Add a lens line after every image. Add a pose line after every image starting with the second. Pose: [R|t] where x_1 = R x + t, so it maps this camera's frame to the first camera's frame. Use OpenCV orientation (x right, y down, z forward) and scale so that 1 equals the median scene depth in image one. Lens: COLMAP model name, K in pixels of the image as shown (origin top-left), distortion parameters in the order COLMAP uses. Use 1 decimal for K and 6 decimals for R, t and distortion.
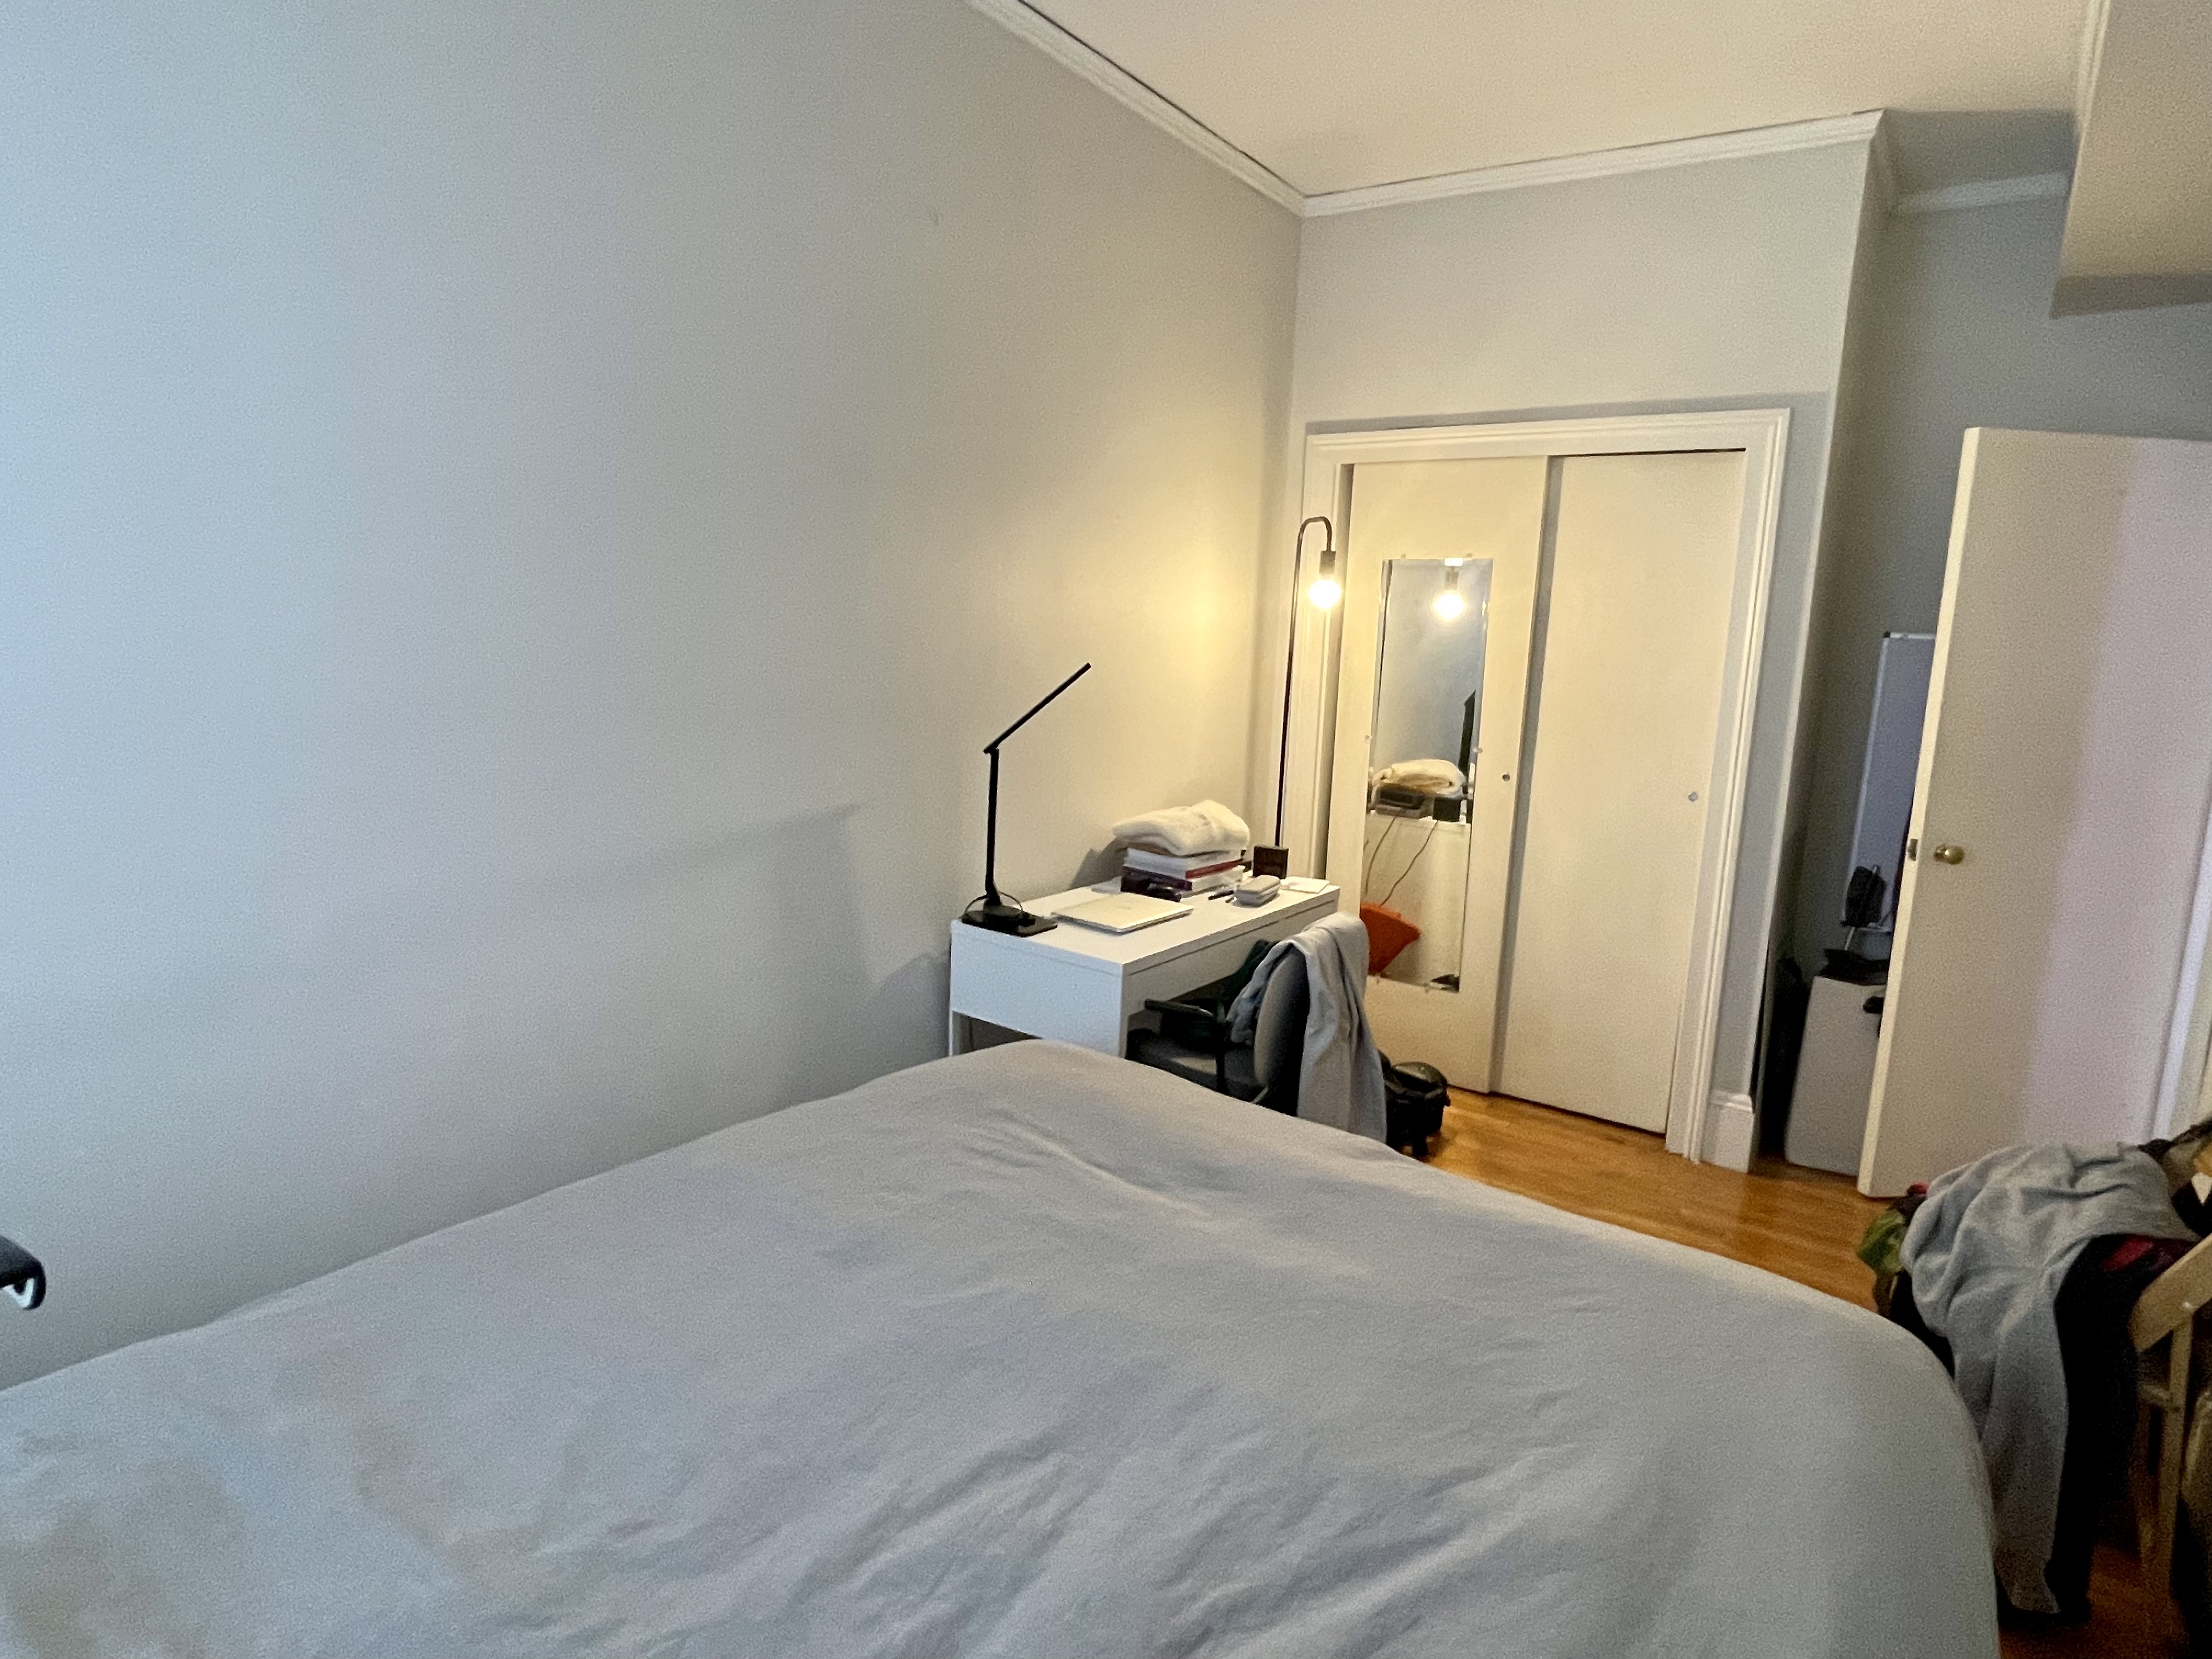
lens RADIAL K [[1241.9, 0, 1106.0], [0, 1241.9, 829.5], [0, 0, 1]] dist [-0.001063, 0.000041]
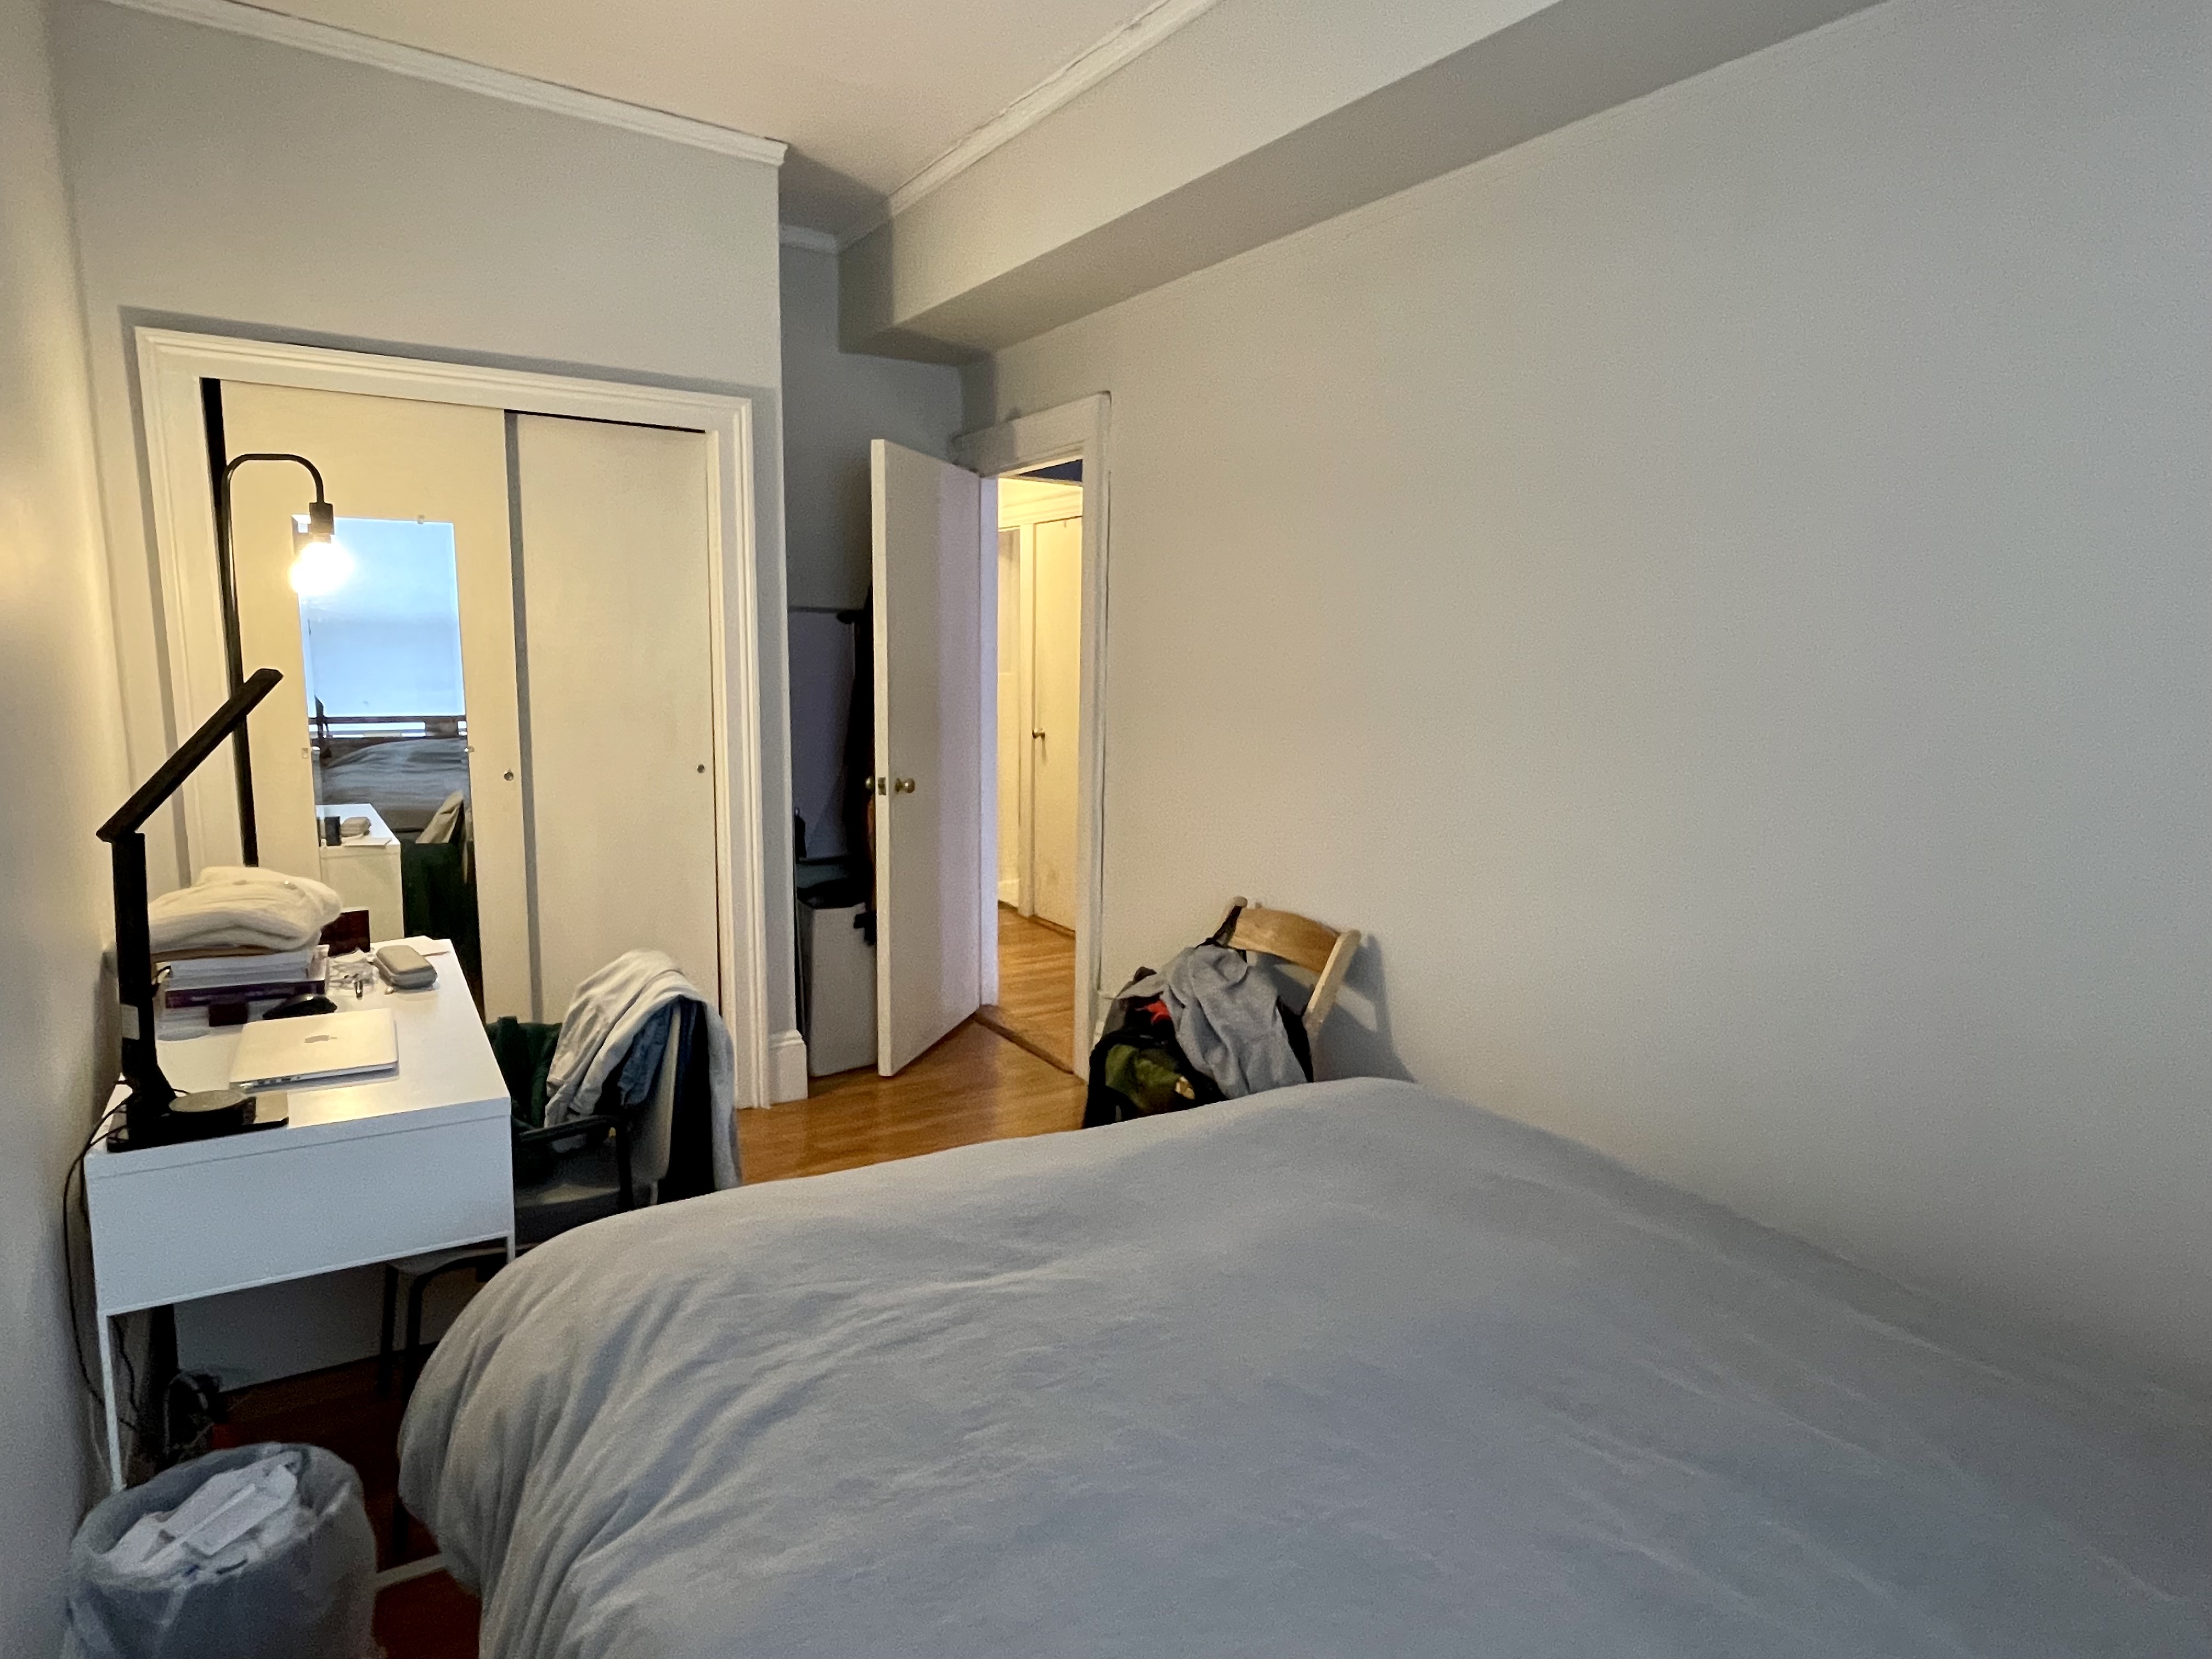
lens RADIAL K [[1238.7, 0, 1101.2], [0, 1238.7, 823.5], [0, 0, 1]] dist [0.016645, -0.032613]
pose [[0.379949, -0.167896, 0.909643, -0.374475], [0.146756, 0.981875, 0.119930, -0.061402], [-0.913292, 0.087928, 0.397702, 0.322661]]
